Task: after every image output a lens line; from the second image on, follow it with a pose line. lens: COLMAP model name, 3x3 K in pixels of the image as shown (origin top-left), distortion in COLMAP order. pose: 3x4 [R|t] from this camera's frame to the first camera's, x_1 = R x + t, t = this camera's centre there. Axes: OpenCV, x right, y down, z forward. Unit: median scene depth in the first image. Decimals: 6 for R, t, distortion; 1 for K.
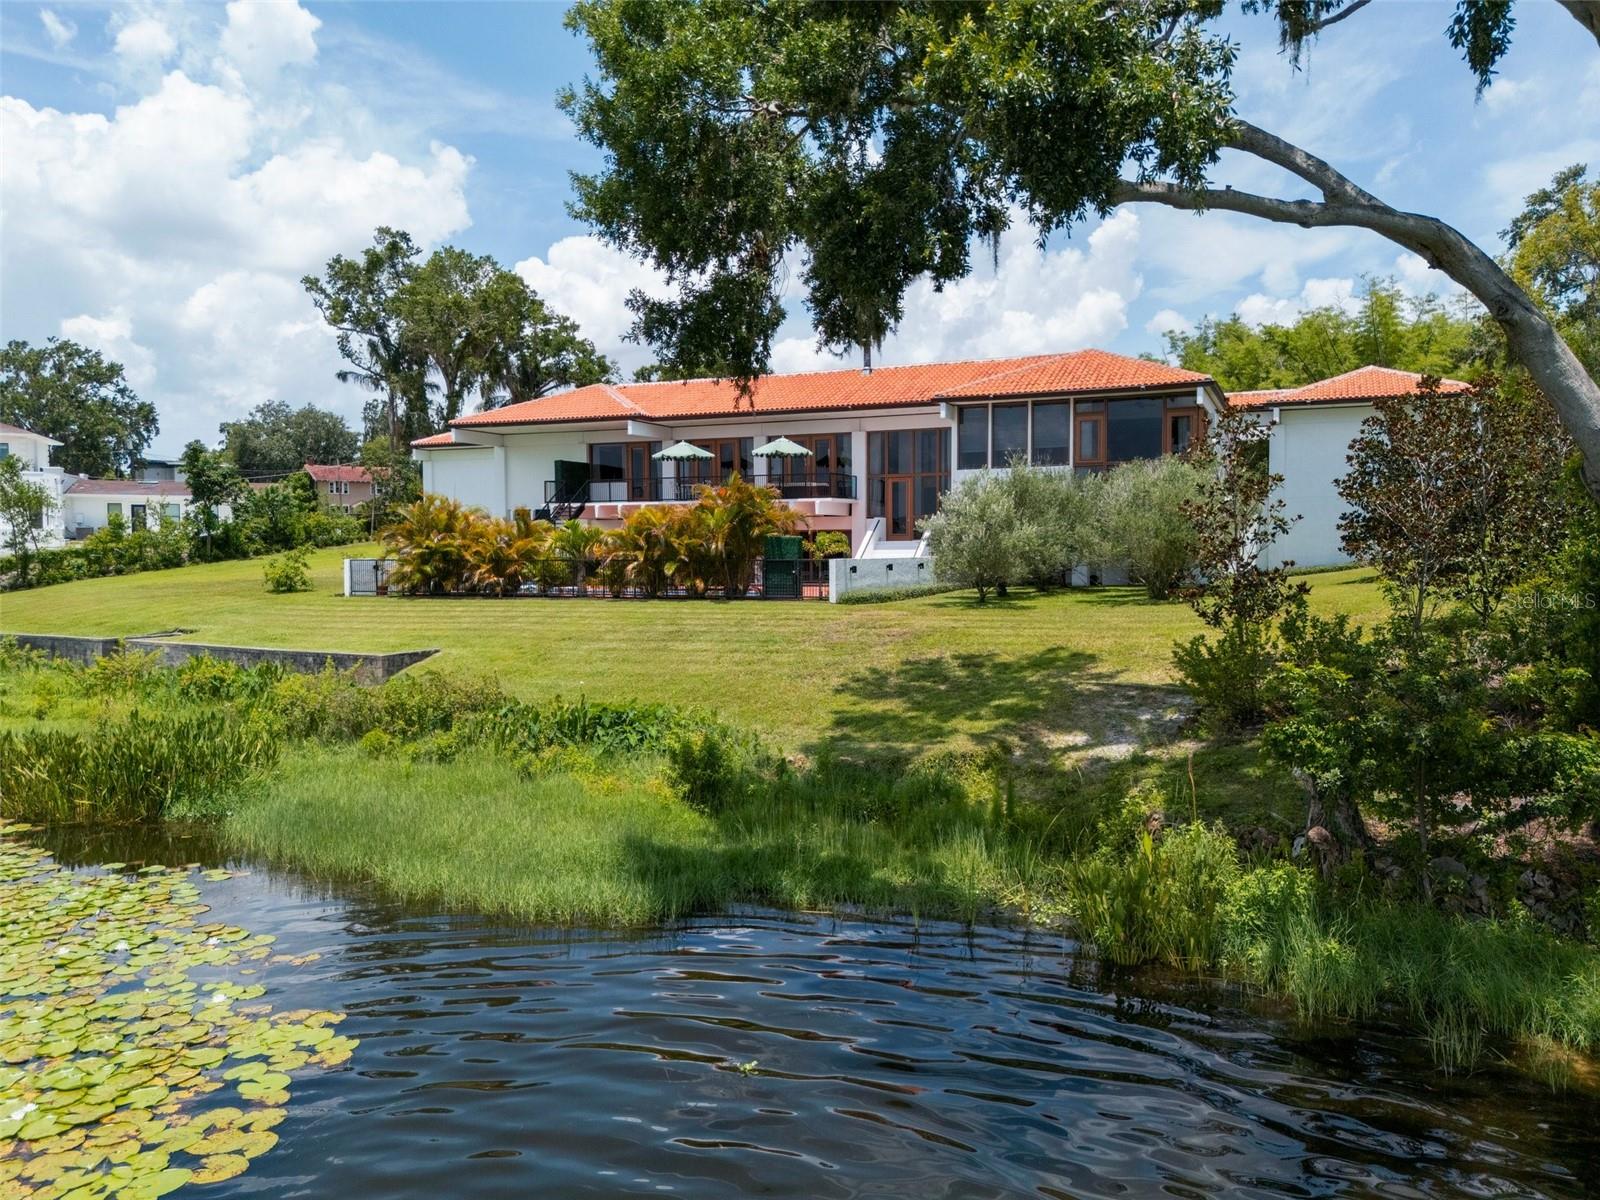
lens RADIAL K [[1228.3, 0, 800.0], [0, 1228.3, 600.0], [0, 0, 1]] dist [0.029785, 0.000323]
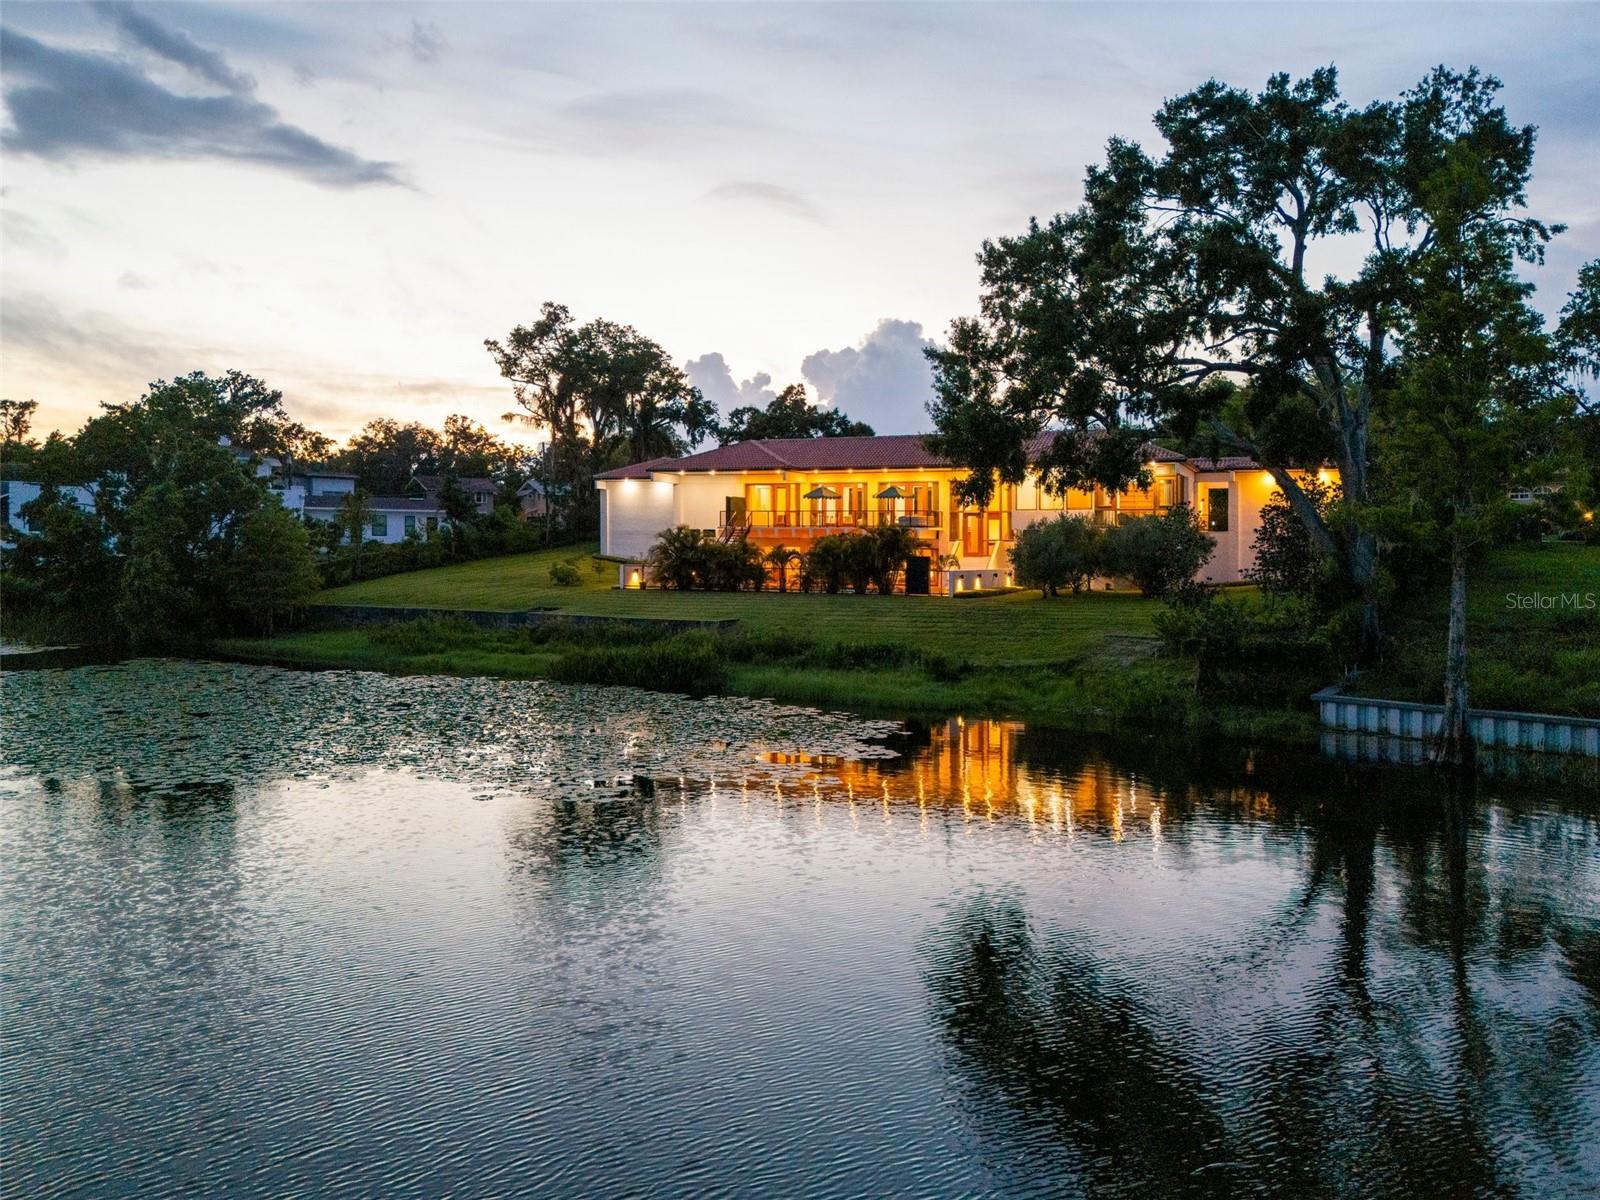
lens RADIAL K [[1284.4, 0, 800.0], [0, 1284.4, 600.0], [0, 0, 1]] dist [0.130558, -0.001134]
pose [[0.999742, 0.010590, 0.020109, -0.100073], [-0.010618, 0.999943, 0.001305, 0.002372], [-0.020094, -0.001518, 0.999797, -0.348254]]
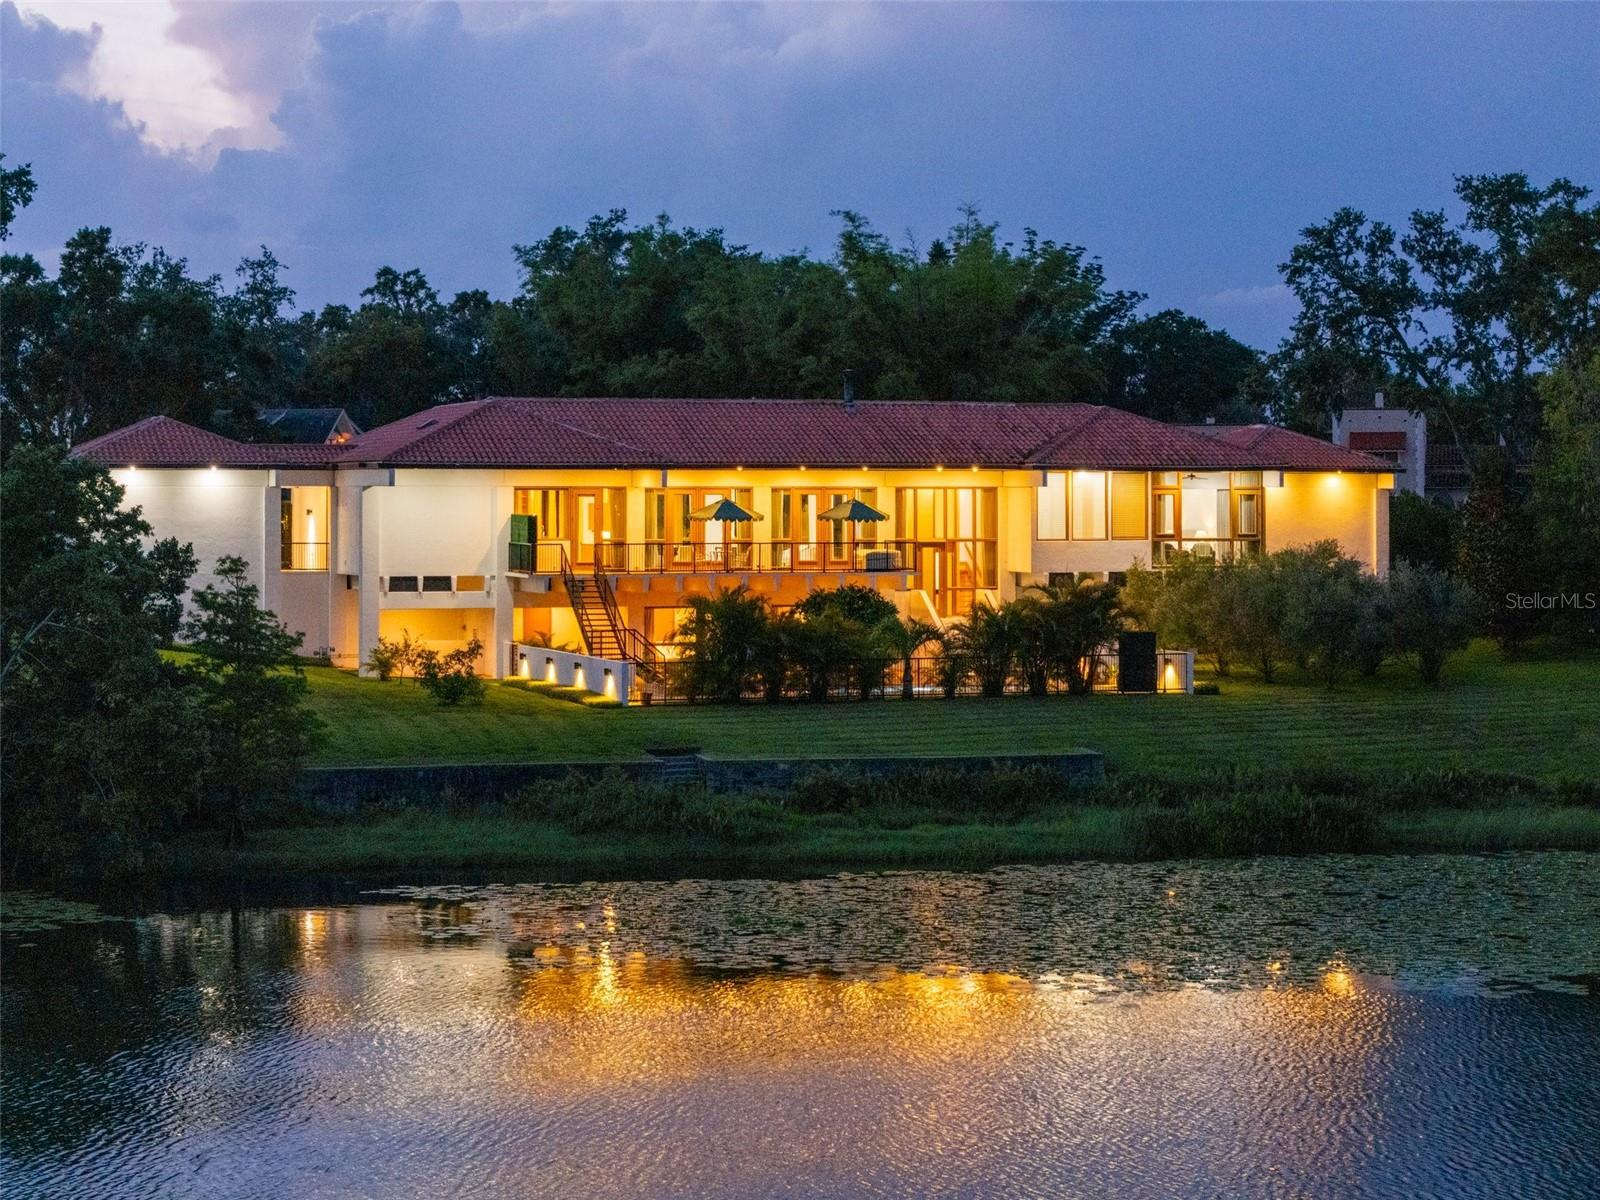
lens RADIAL K [[3287.2, 0, 800.0], [0, 3287.2, 600.0], [0, 0, 1]] dist [-0.531395, 2.871096]
pose [[0.735454, -0.020491, 0.677264, -1.003548], [0.023065, 0.999720, 0.005201, -0.048316], [-0.677181, 0.011796, 0.735722, -0.403085]]
